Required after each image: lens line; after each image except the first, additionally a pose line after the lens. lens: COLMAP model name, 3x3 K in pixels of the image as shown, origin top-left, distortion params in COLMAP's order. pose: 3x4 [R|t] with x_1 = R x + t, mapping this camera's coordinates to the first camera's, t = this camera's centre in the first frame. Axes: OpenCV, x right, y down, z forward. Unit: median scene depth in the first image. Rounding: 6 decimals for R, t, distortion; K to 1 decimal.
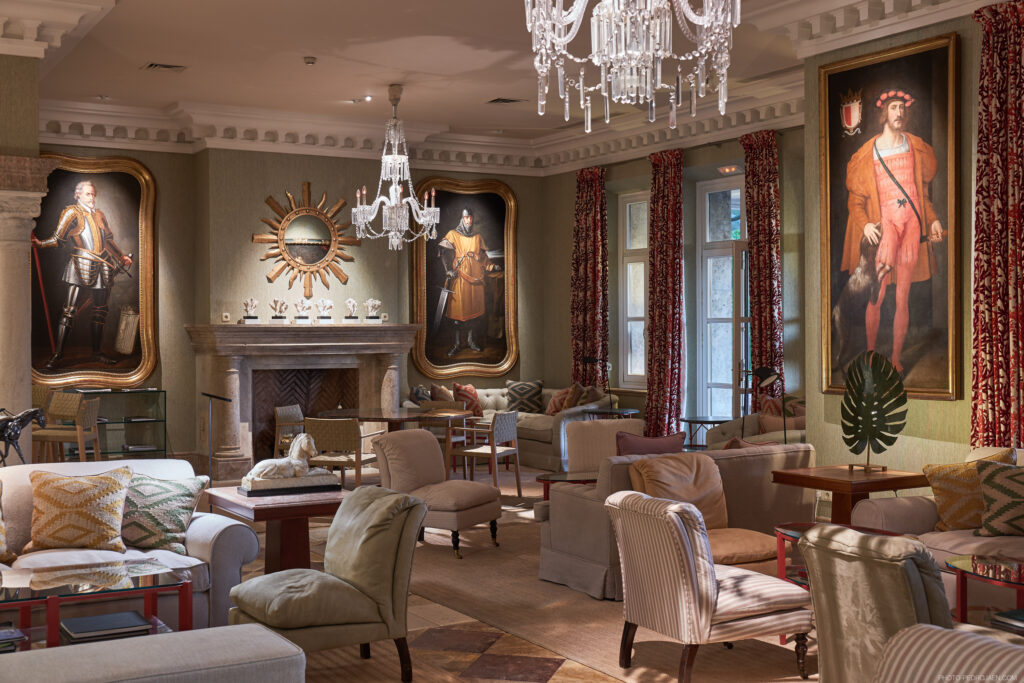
lens RADIAL K [[1246.9, 0, 512.0], [0, 1246.9, 341.5], [0, 0, 1]] dist [-0.032478, 0.000000]
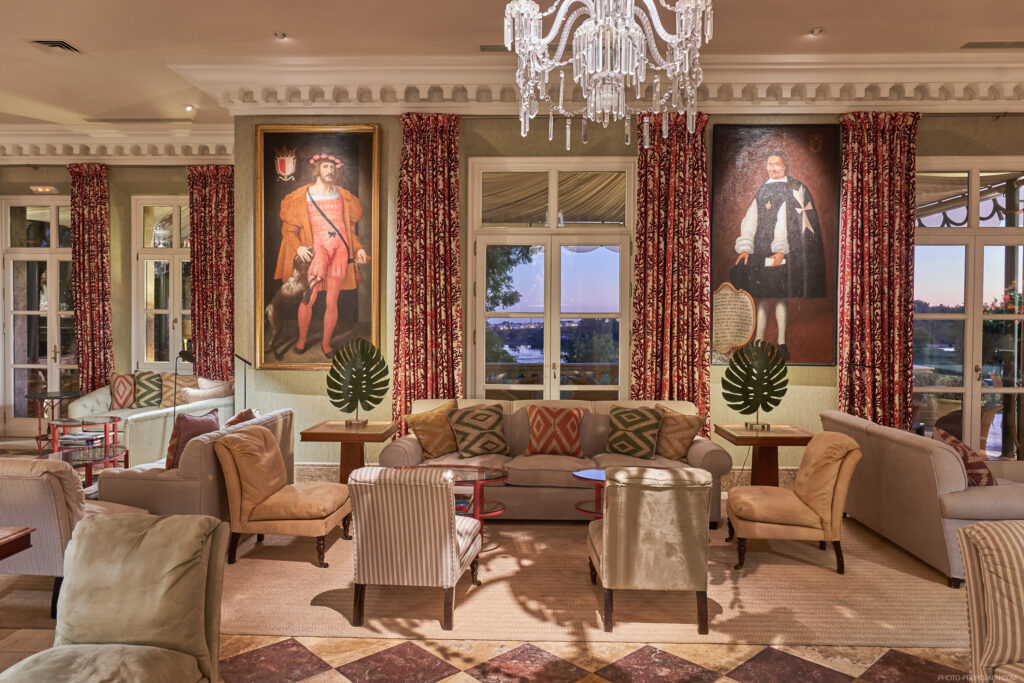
lens RADIAL K [[695.8, 0, 512.0], [0, 695.8, 337.8], [0, 0, 1]] dist [-0.010182, 0.001152]
pose [[0.526809, -0.010023, 0.849925, -0.256554], [-0.000999, 0.999922, 0.012411, -0.002378], [-0.849983, -0.007387, 0.526758, 0.395117]]
